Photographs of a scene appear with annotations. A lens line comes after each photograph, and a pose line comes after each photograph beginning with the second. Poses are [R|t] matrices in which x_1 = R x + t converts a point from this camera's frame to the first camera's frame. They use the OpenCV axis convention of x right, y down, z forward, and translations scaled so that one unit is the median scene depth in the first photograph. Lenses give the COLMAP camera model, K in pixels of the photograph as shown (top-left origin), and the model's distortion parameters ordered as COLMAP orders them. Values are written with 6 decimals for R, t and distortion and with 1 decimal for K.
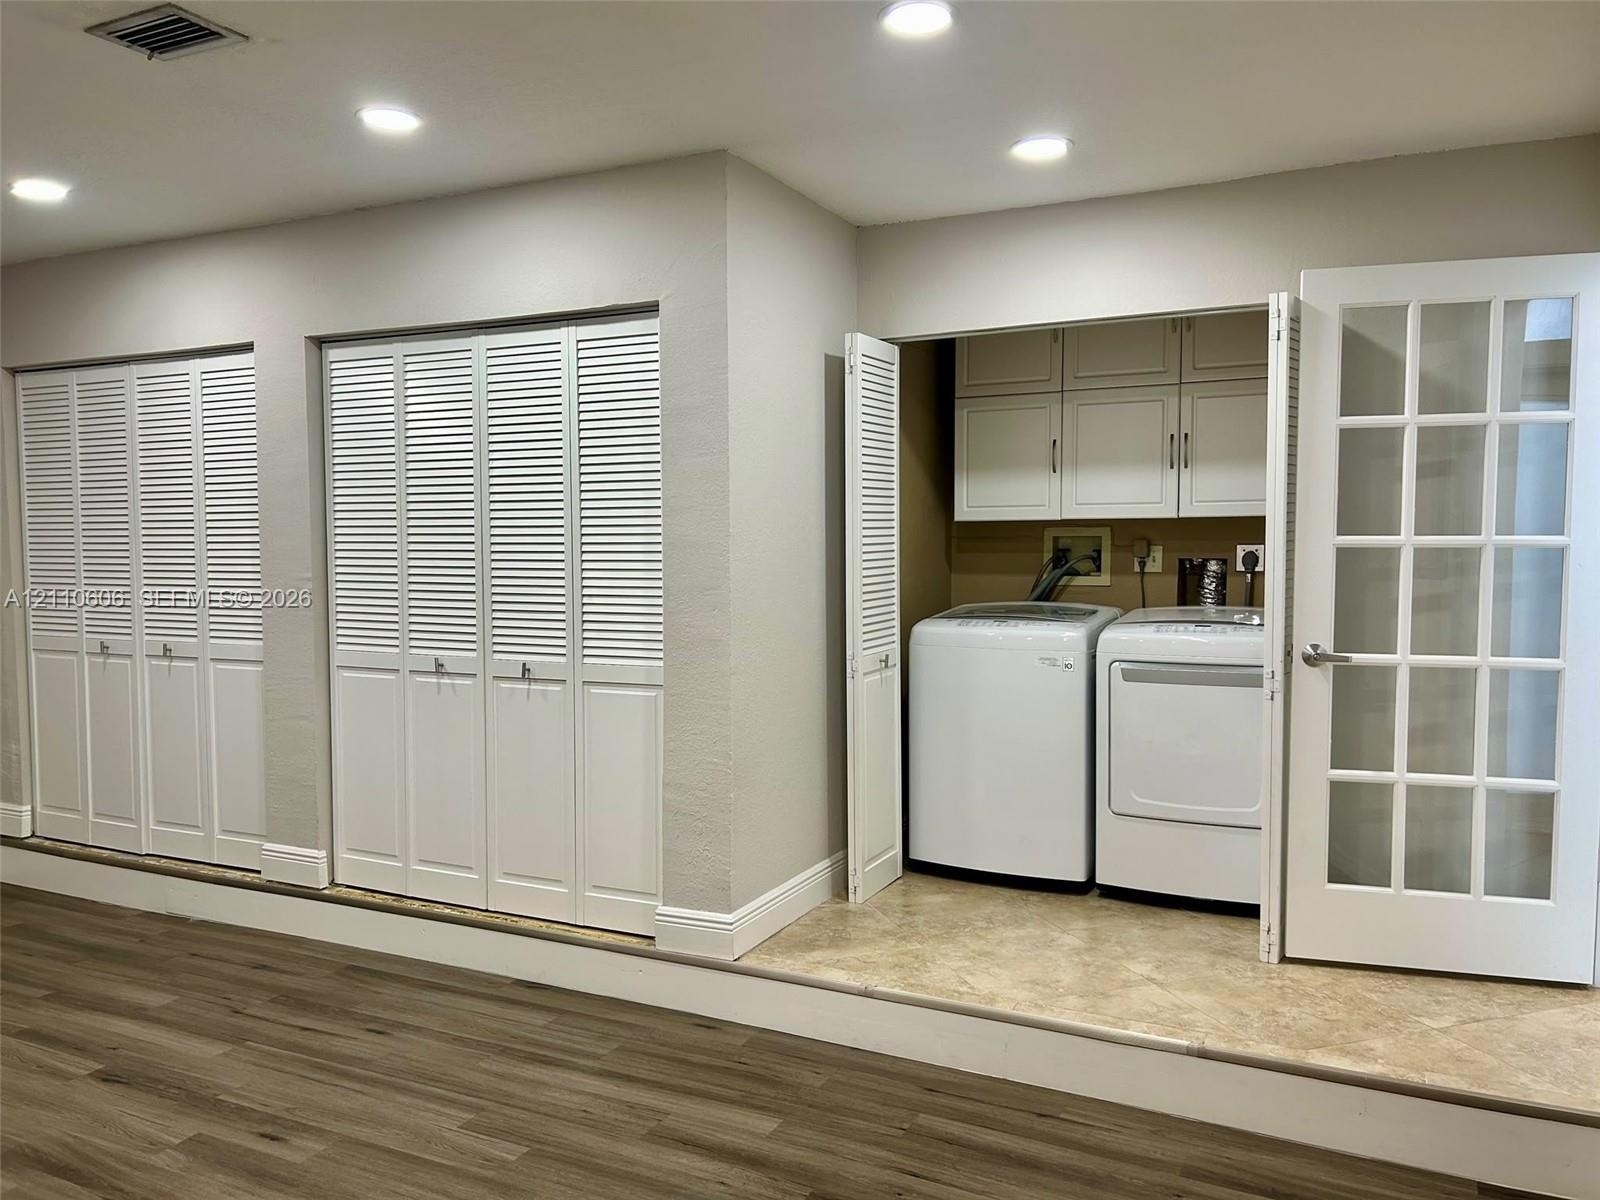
lens RADIAL K [[1209.3, 0, 793.3], [0, 1209.3, 601.3], [0, 0, 1]] dist [0.067995, -0.060503]
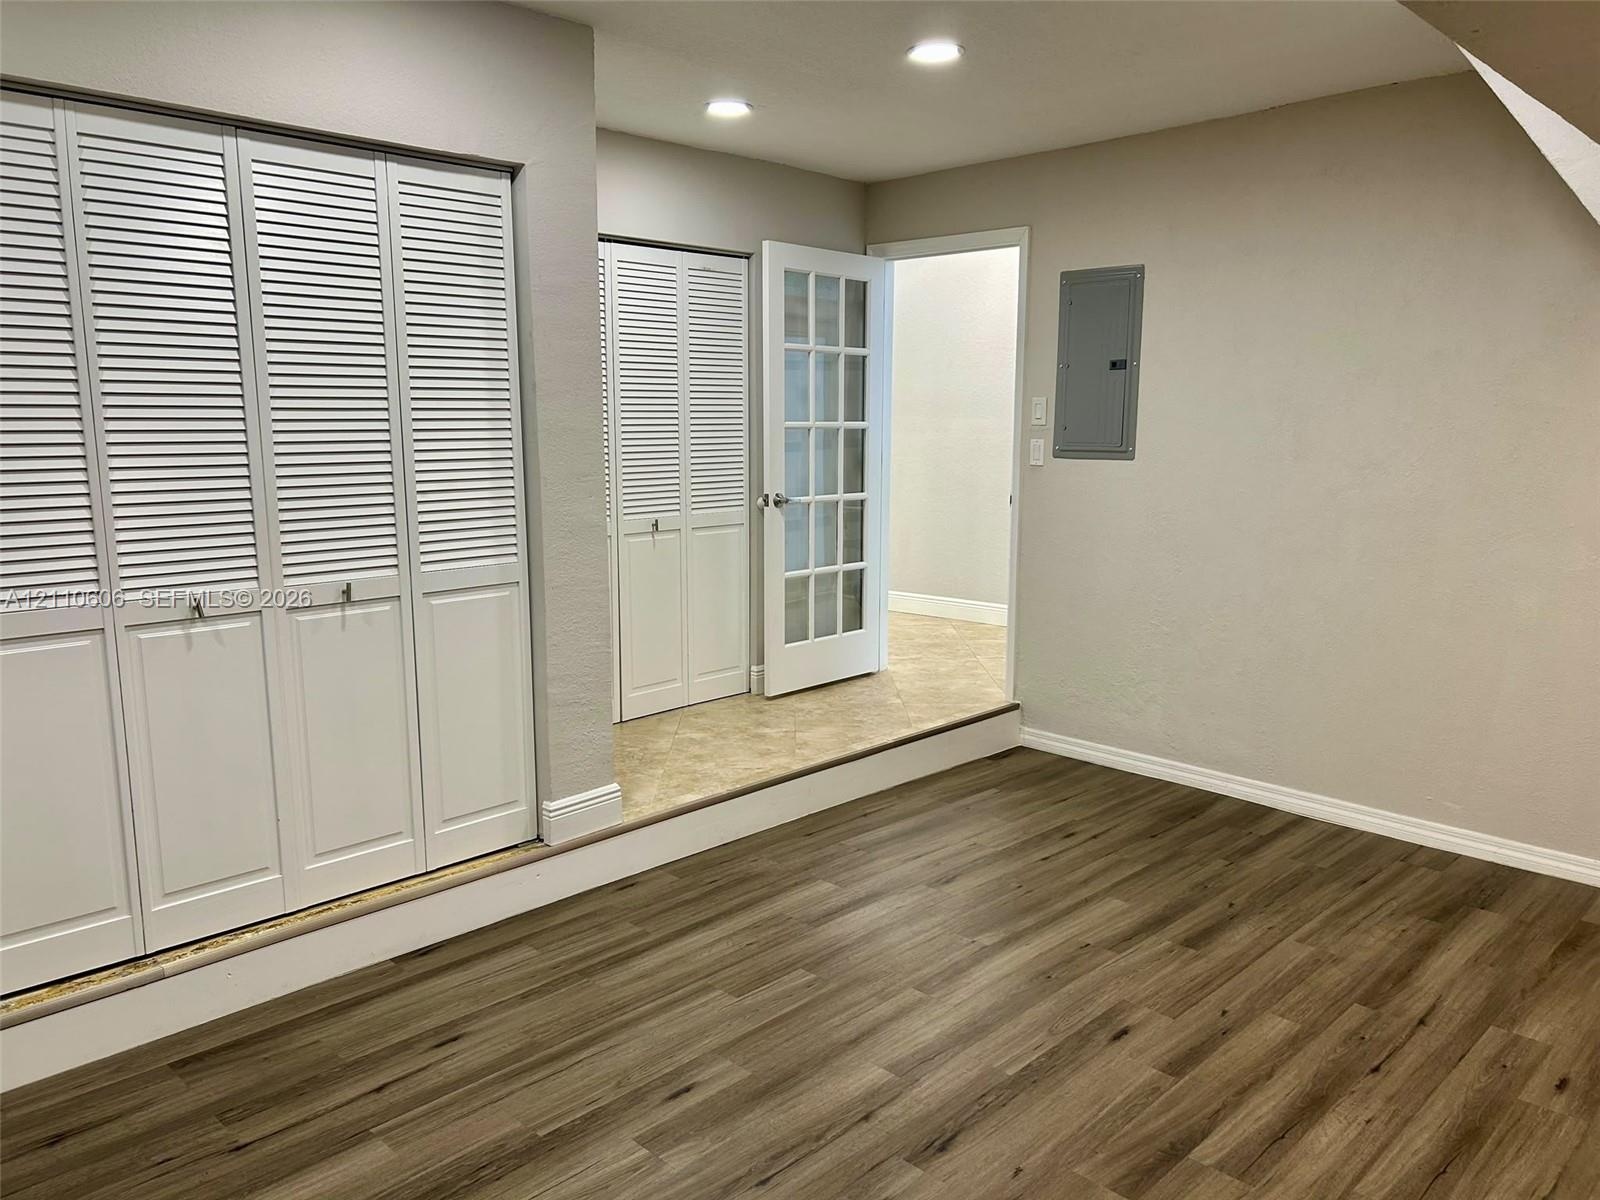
lens RADIAL K [[1209.3, 0, 804.7], [0, 1209.3, 599.7], [0, 0, 1]] dist [0.067995, -0.060503]
pose [[0.294048, -0.141398, 0.945274, -0.989715], [0.051075, 0.989908, 0.132187, -0.031820], [-0.954425, 0.009411, 0.298302, 0.529379]]
